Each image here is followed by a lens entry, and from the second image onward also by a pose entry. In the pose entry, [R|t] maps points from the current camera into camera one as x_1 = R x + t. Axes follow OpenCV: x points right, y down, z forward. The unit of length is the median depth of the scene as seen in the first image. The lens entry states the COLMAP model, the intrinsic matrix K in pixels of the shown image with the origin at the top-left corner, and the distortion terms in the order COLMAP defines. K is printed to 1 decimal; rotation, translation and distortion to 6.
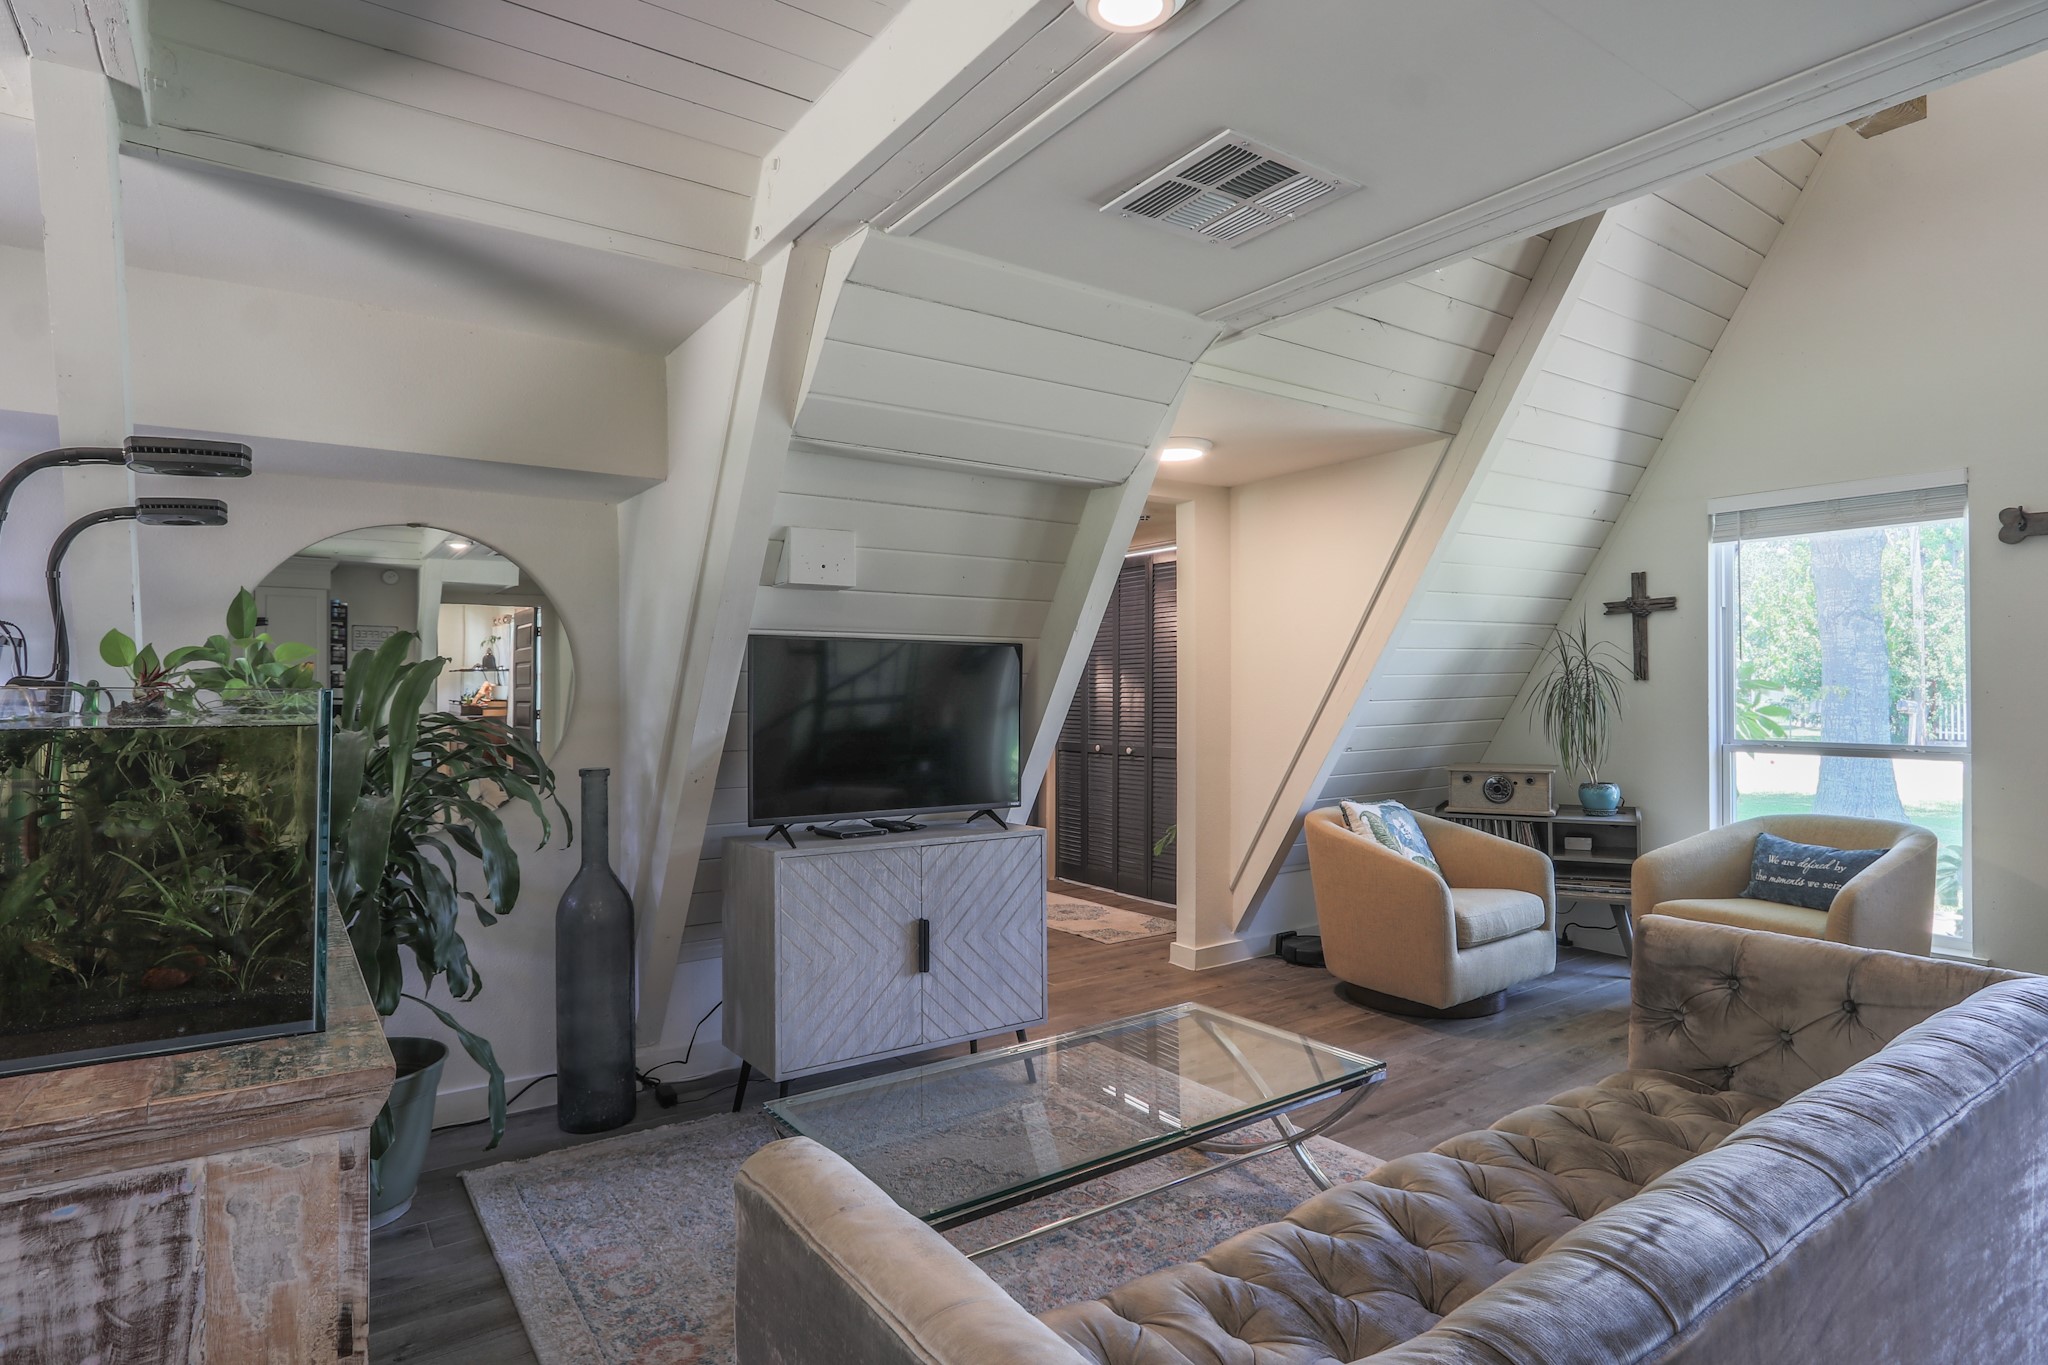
lens RADIAL K [[1091.6, 0, 1030.2], [0, 1091.6, 692.7], [0, 0, 1]] dist [-0.013932, 0.003761]
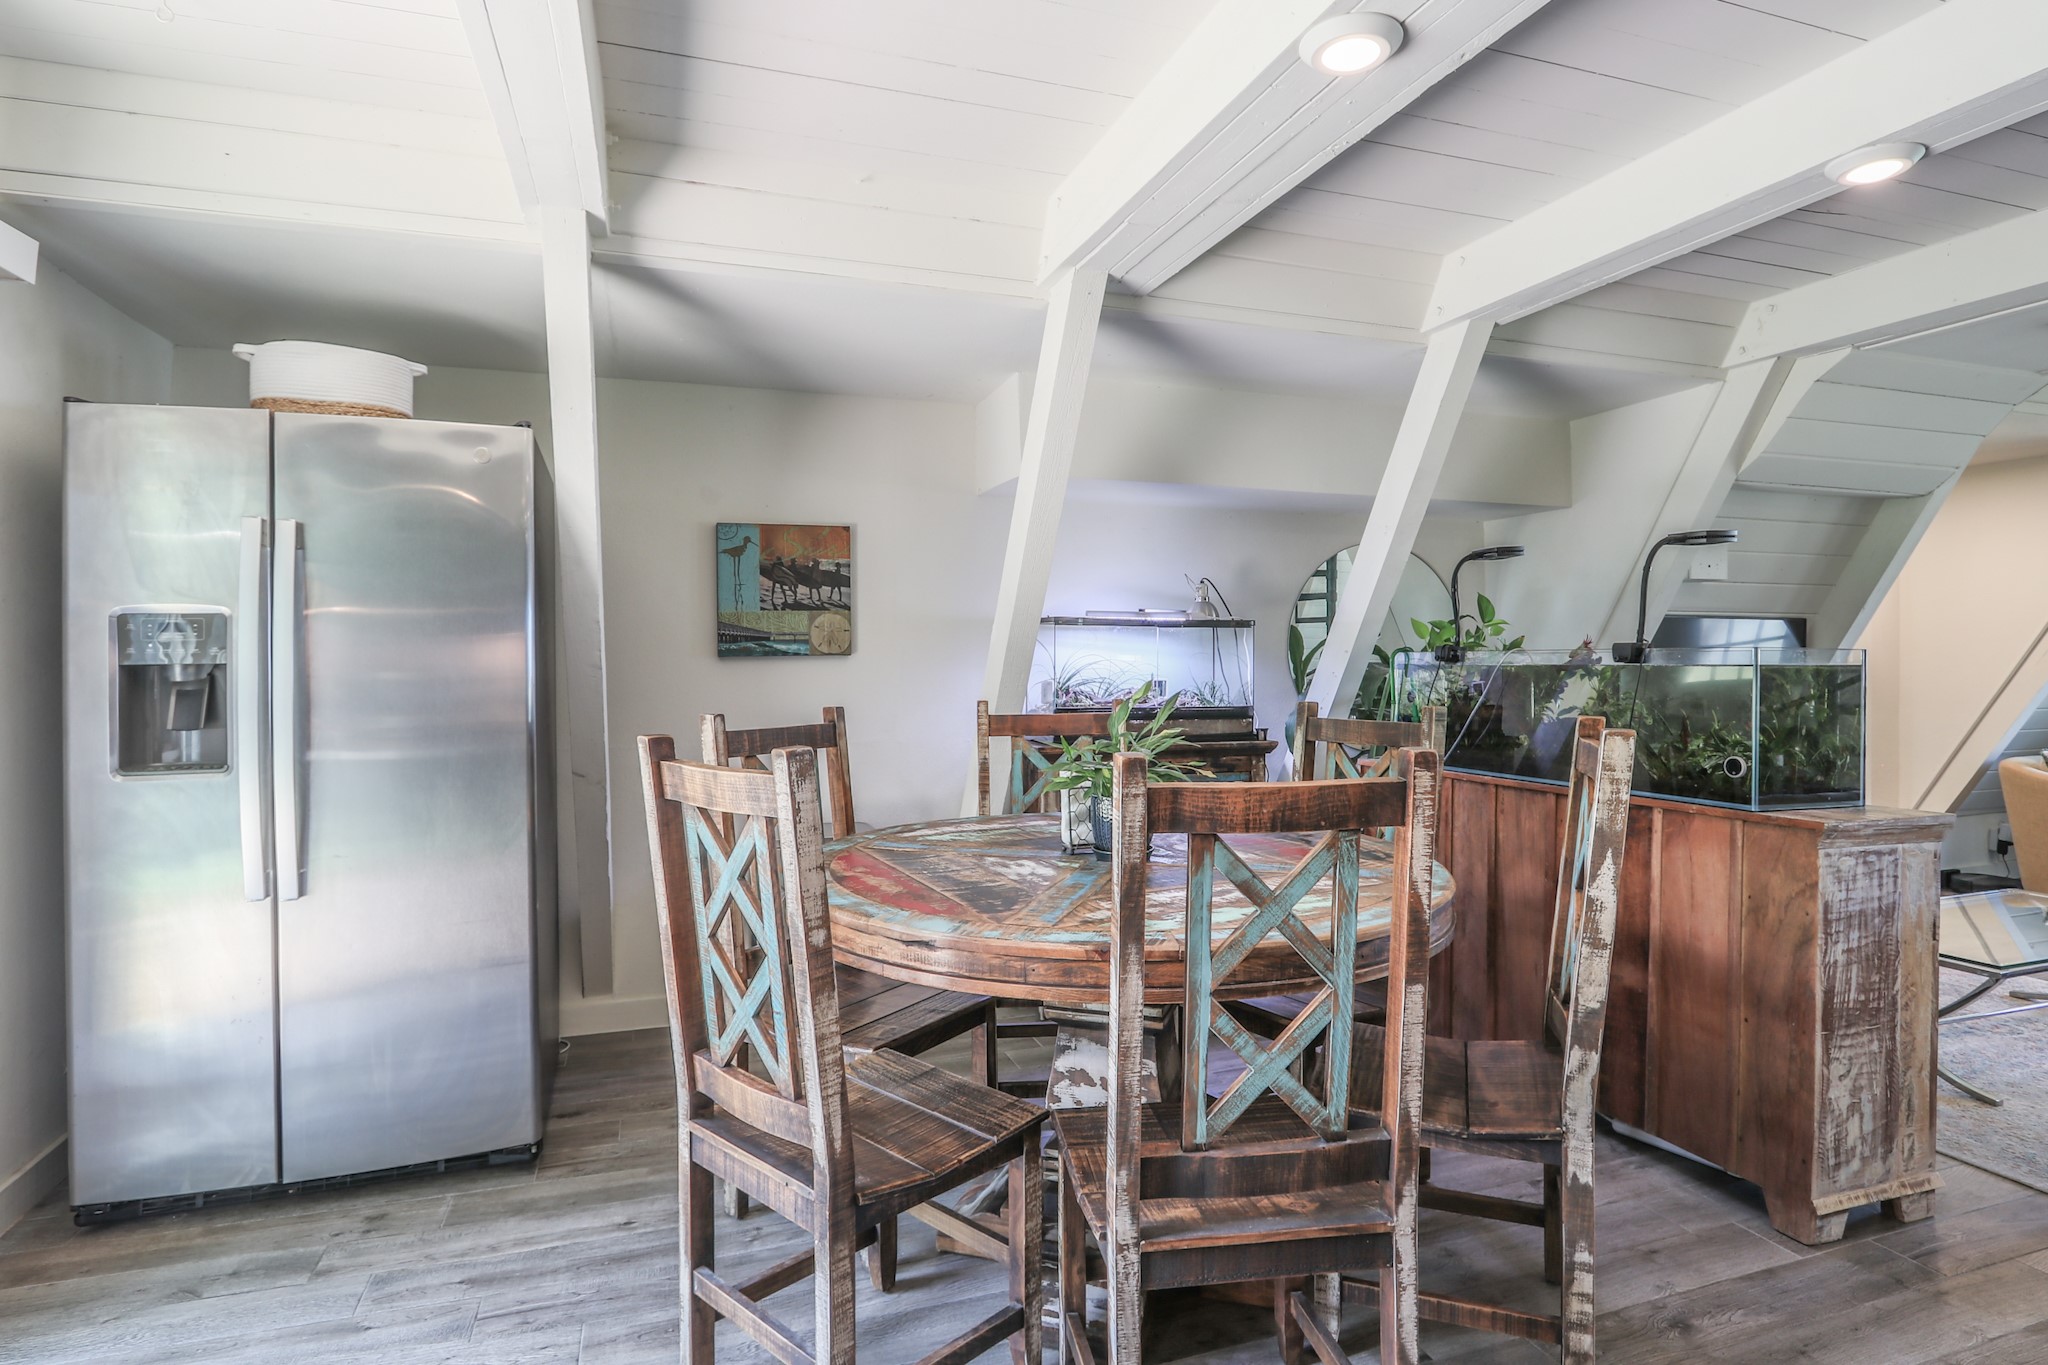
lens RADIAL K [[1091.6, 0, 1020.5], [0, 1091.6, 676.0], [0, 0, 1]] dist [-0.013932, 0.003761]
pose [[0.958753, 0.005462, -0.284188, -0.688635], [-0.001942, 0.999918, 0.012668, 0.010824], [0.284234, -0.011594, 0.958685, -0.650208]]
